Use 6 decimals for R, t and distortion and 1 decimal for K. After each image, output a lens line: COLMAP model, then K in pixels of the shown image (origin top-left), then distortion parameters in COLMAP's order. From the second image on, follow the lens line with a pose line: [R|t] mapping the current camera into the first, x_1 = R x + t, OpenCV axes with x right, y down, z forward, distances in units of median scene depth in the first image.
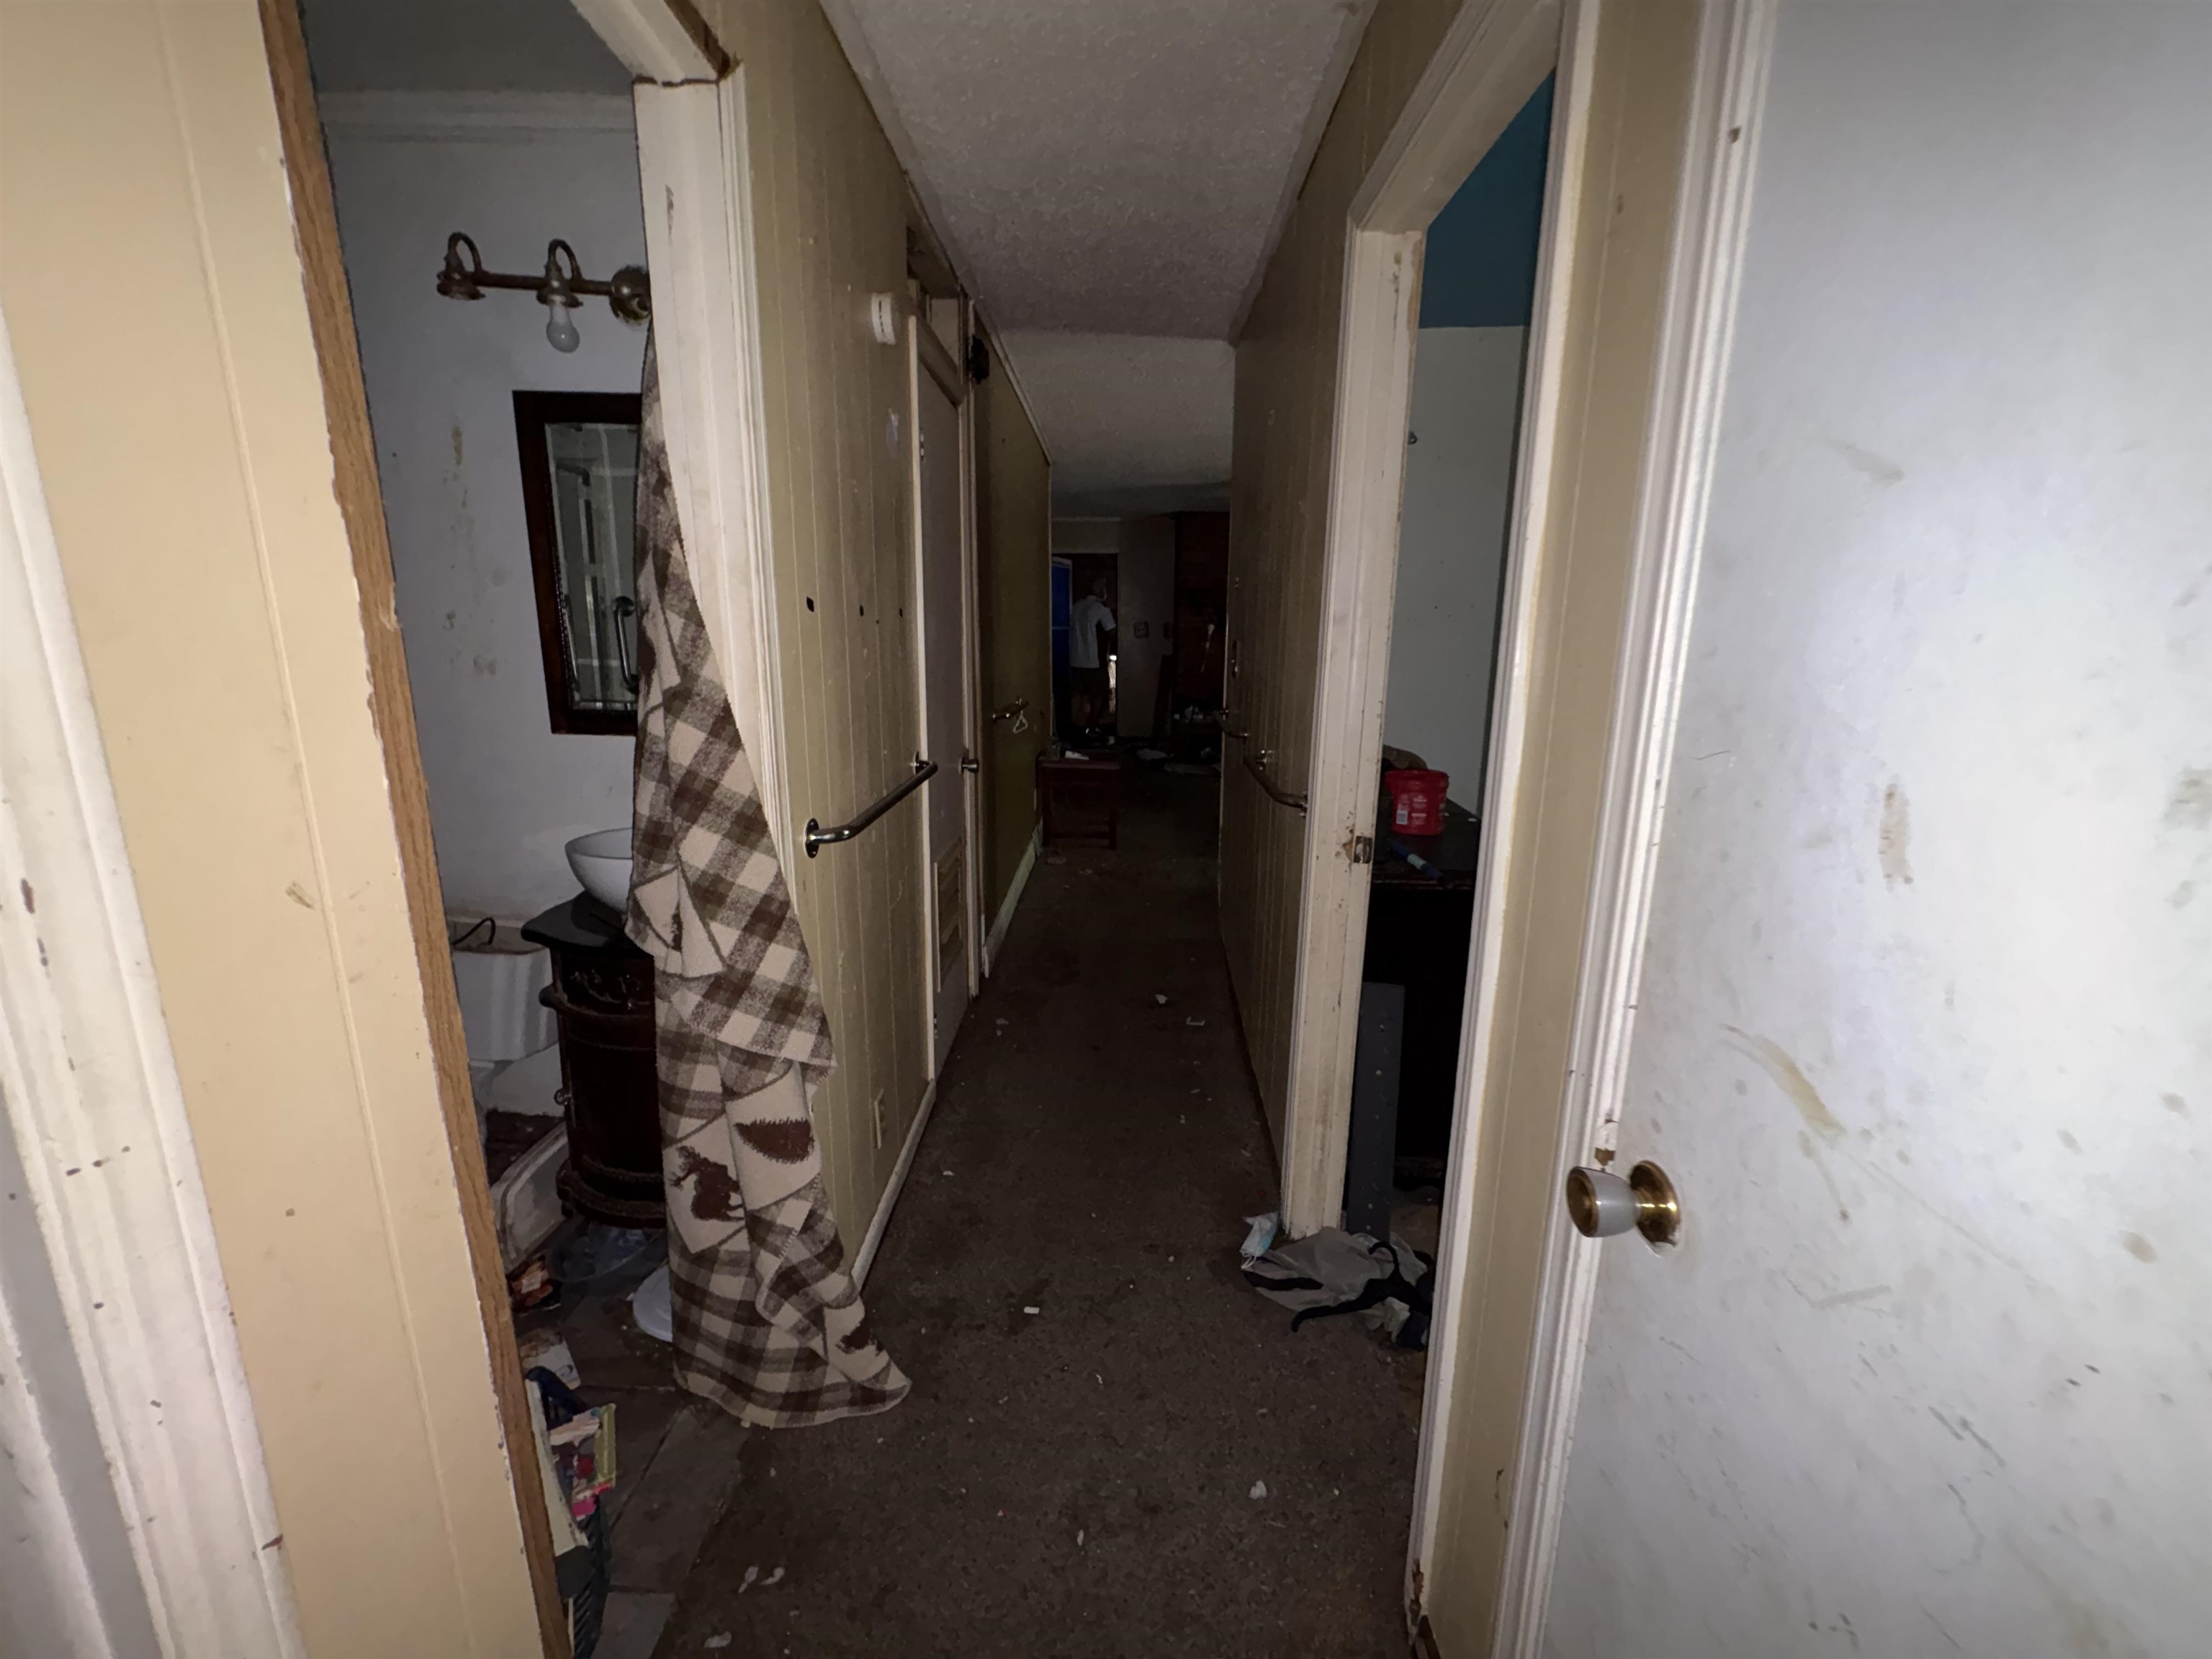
lens RADIAL K [[885.9, 0, 1108.2], [0, 885.9, 819.2], [0, 0, 1]] dist [0.002936, -0.000058]
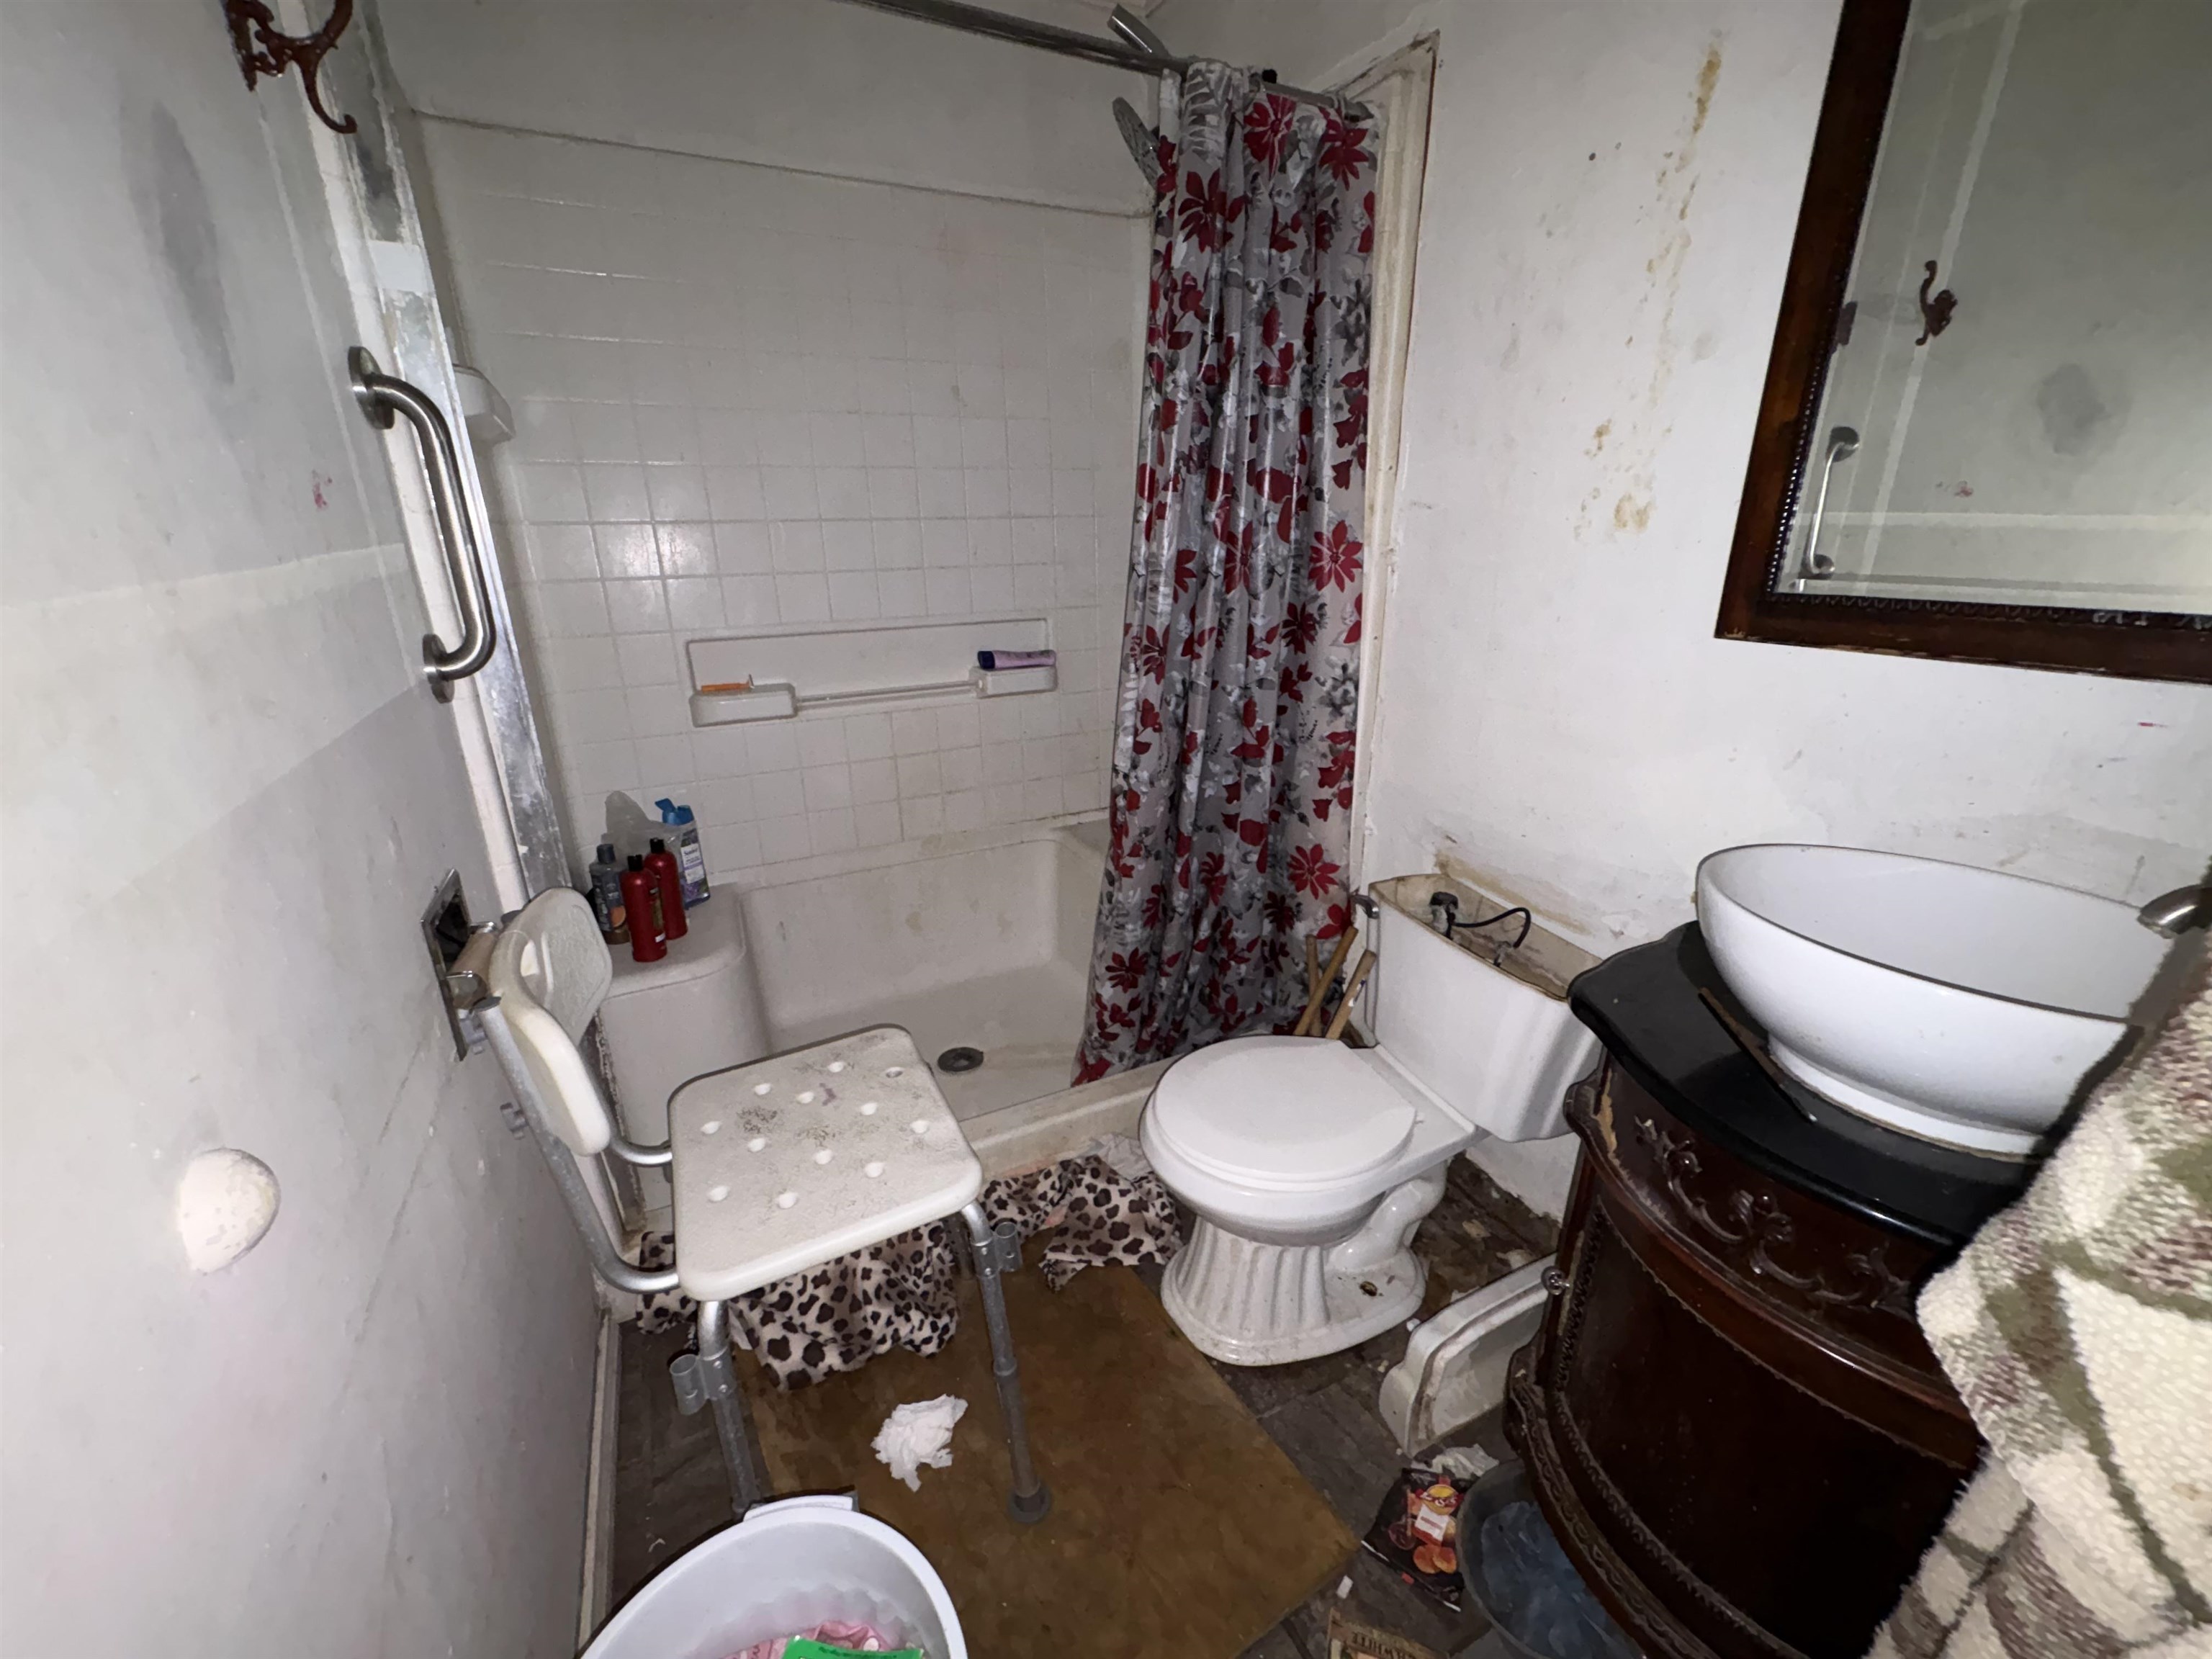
lens RADIAL K [[885.9, 0, 1109.4], [0, 885.9, 835.8], [0, 0, 1]] dist [0.002936, -0.000058]
pose [[0.471440, 0.261088, -0.842364, -0.317910], [-0.167434, 0.964297, 0.205175, -0.029294], [0.865858, 0.044313, 0.498323, 0.419997]]
